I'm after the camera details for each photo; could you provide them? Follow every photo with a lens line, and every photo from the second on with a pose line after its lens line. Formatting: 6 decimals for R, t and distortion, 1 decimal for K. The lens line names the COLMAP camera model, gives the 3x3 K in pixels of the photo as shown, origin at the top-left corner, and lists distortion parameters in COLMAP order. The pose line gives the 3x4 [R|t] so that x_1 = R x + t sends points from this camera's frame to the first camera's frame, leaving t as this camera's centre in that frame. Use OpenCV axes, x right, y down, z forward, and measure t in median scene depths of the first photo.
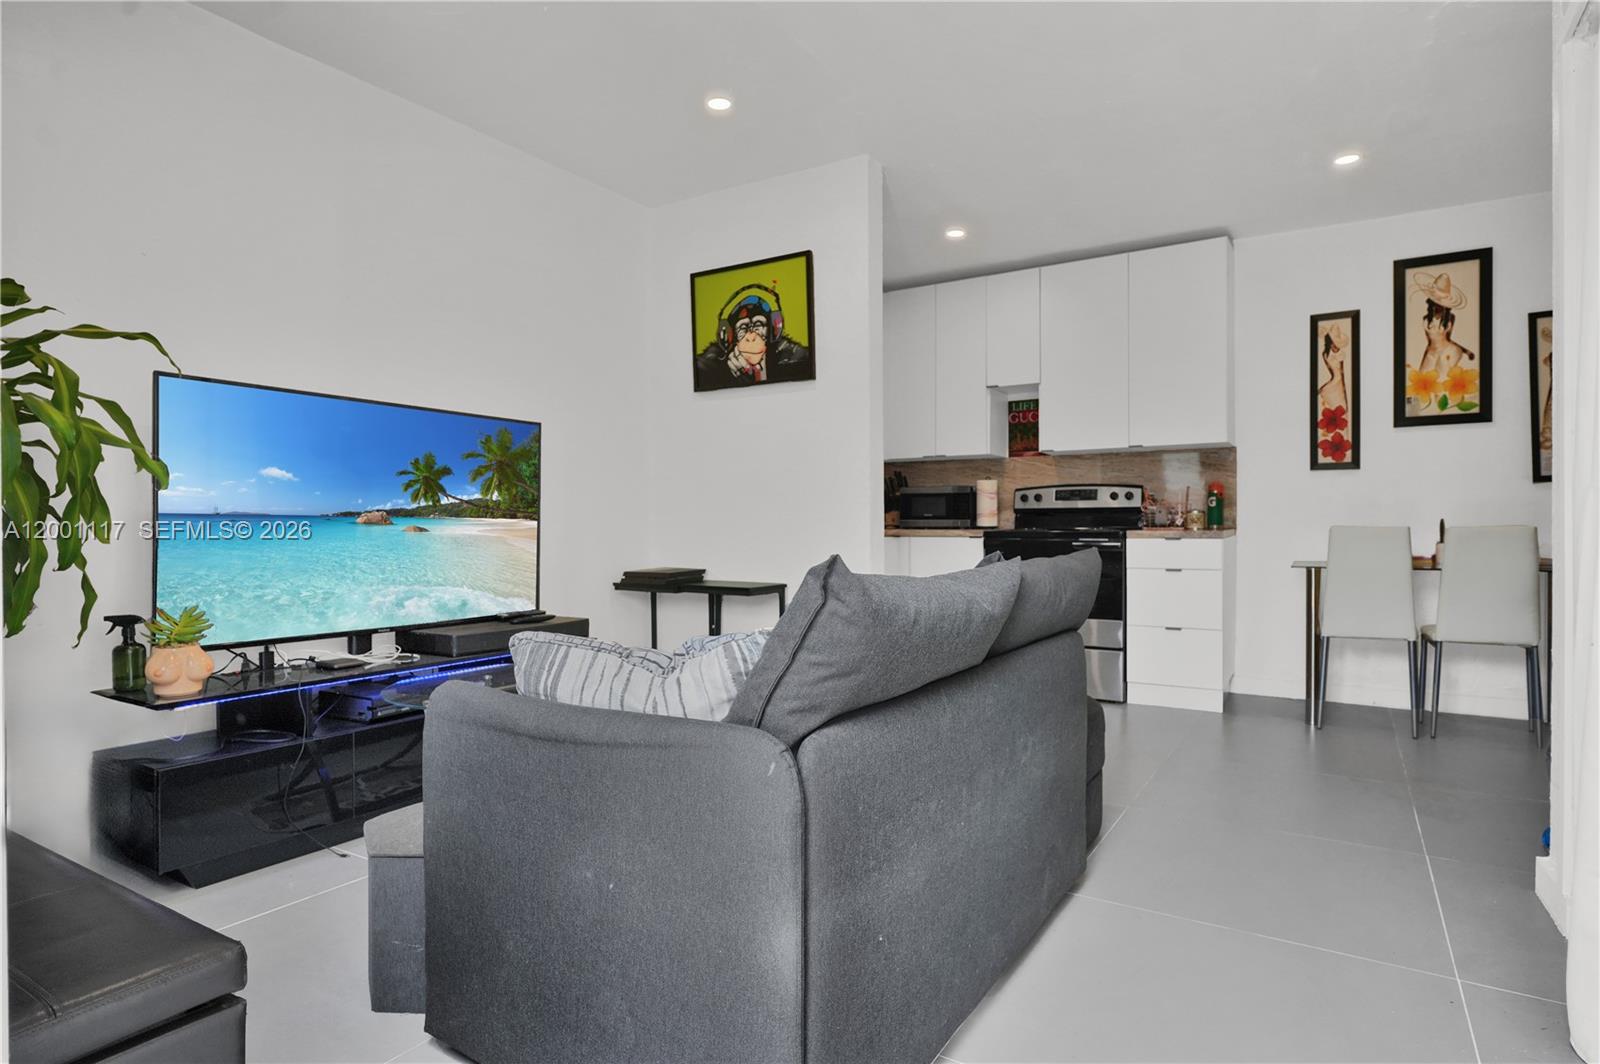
lens RADIAL K [[853.4, 0, 791.4], [0, 853.4, 527.9], [0, 0, 1]] dist [-0.022969, 0.008616]
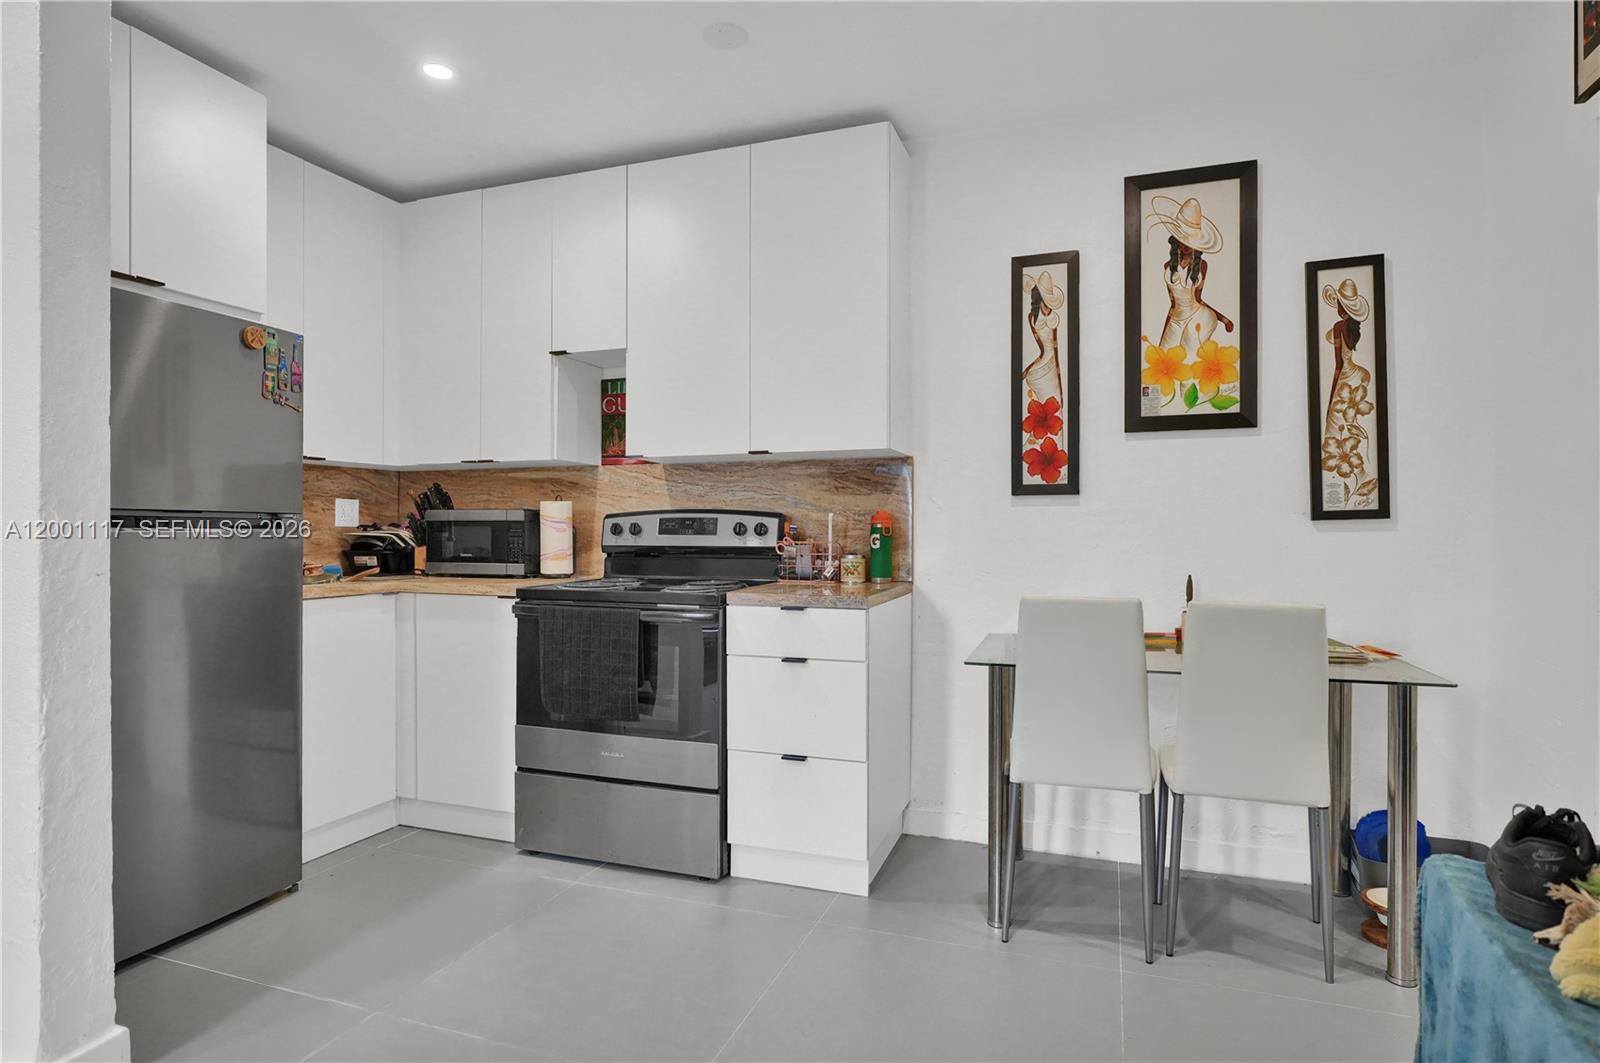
lens RADIAL K [[853.4, 0, 797.4], [0, 853.4, 532.7], [0, 0, 1]] dist [-0.022969, 0.008616]
pose [[0.972629, 0.003619, 0.232335, 0.304904], [-0.003615, 0.999993, -0.000442, -0.039036], [-0.232335, -0.000410, 0.972636, 0.406707]]
